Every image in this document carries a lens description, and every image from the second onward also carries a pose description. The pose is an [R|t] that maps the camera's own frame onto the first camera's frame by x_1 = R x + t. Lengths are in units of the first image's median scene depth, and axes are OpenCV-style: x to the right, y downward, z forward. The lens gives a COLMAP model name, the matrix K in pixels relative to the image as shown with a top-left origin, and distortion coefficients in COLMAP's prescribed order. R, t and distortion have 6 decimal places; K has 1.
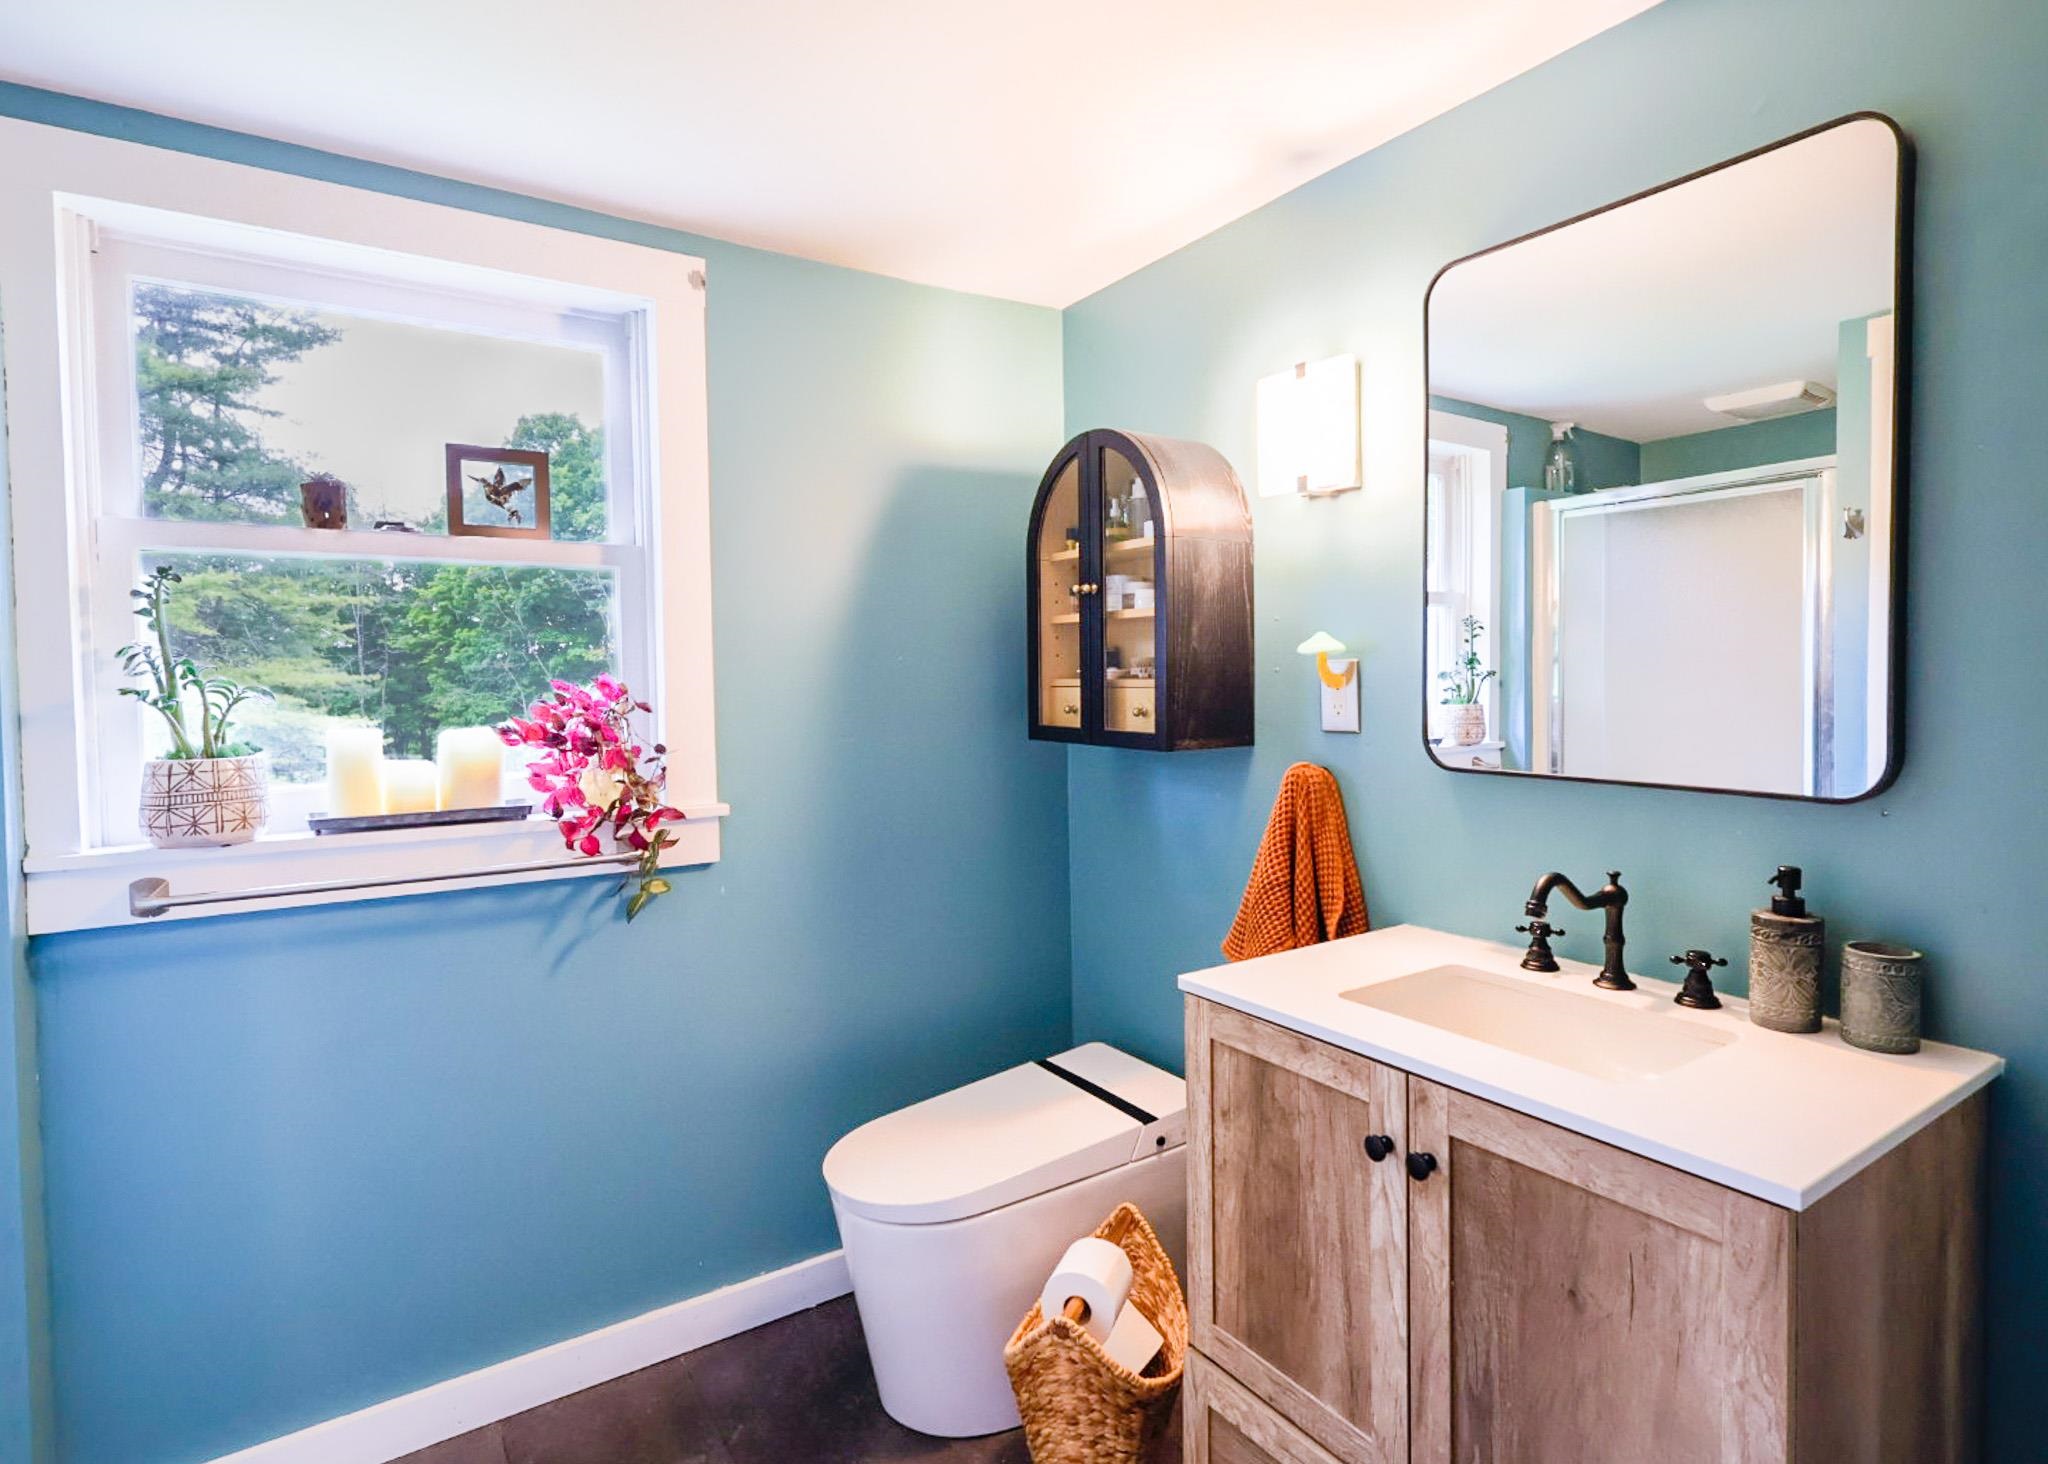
lens RADIAL K [[1068.2, 0, 1033.2], [0, 1068.2, 705.1], [0, 0, 1]] dist [0.002011, 0.000497]
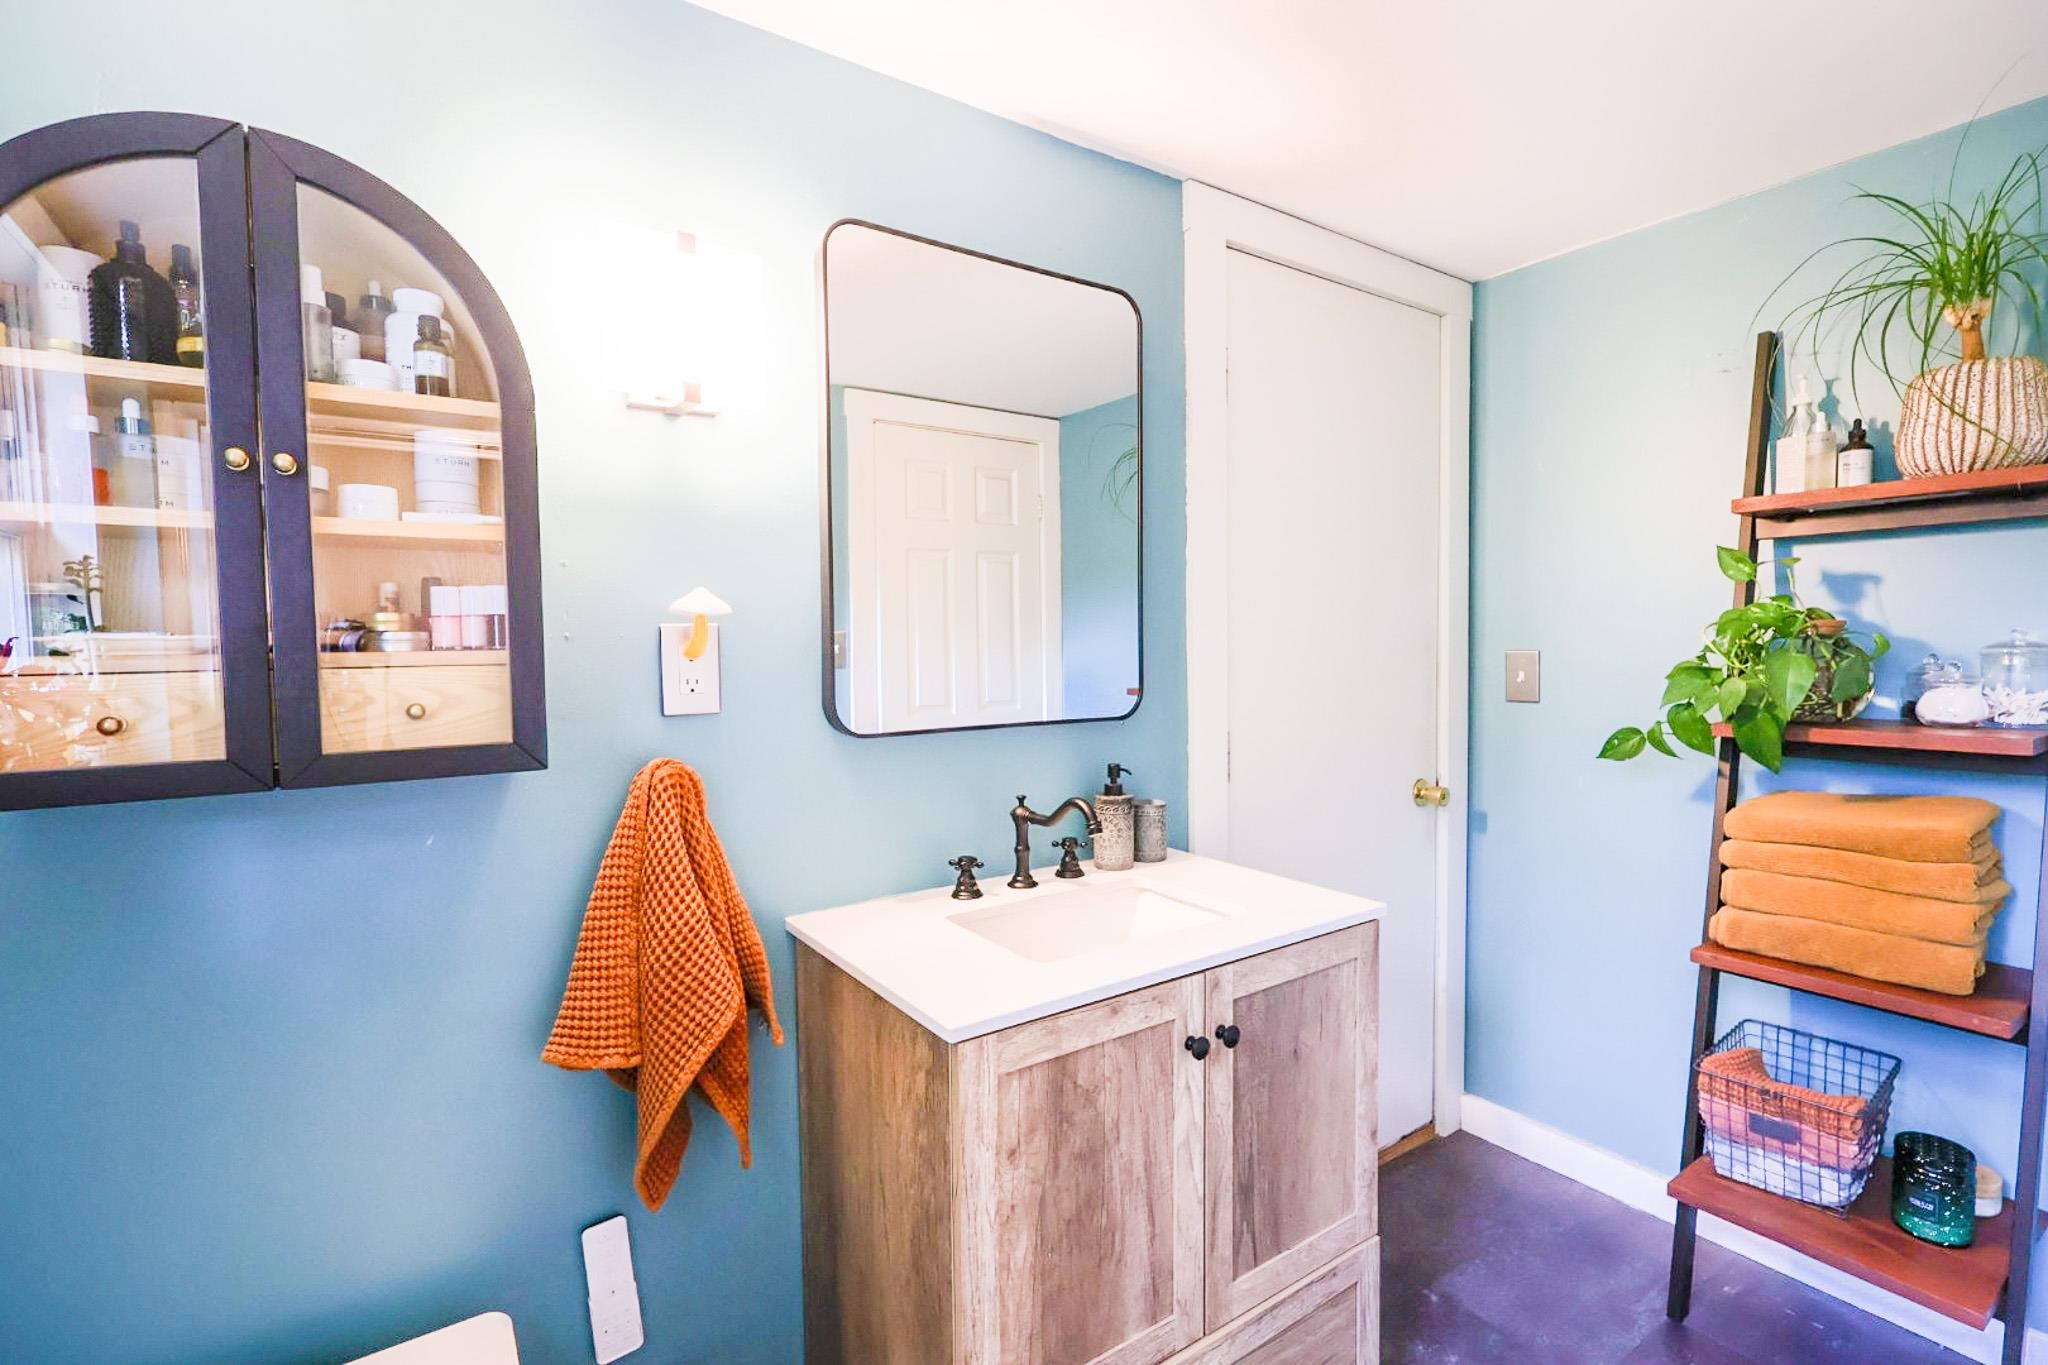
lens RADIAL K [[961.6, 0, 1024.0], [0, 961.6, 682.5], [0, 0, 1]] dist [-0.001540, -0.000126]
pose [[-0.033317, -0.036879, 0.998764, -0.518585], [0.039518, 0.998489, 0.038187, -0.018615], [-0.998663, 0.040742, -0.031810, 0.907116]]
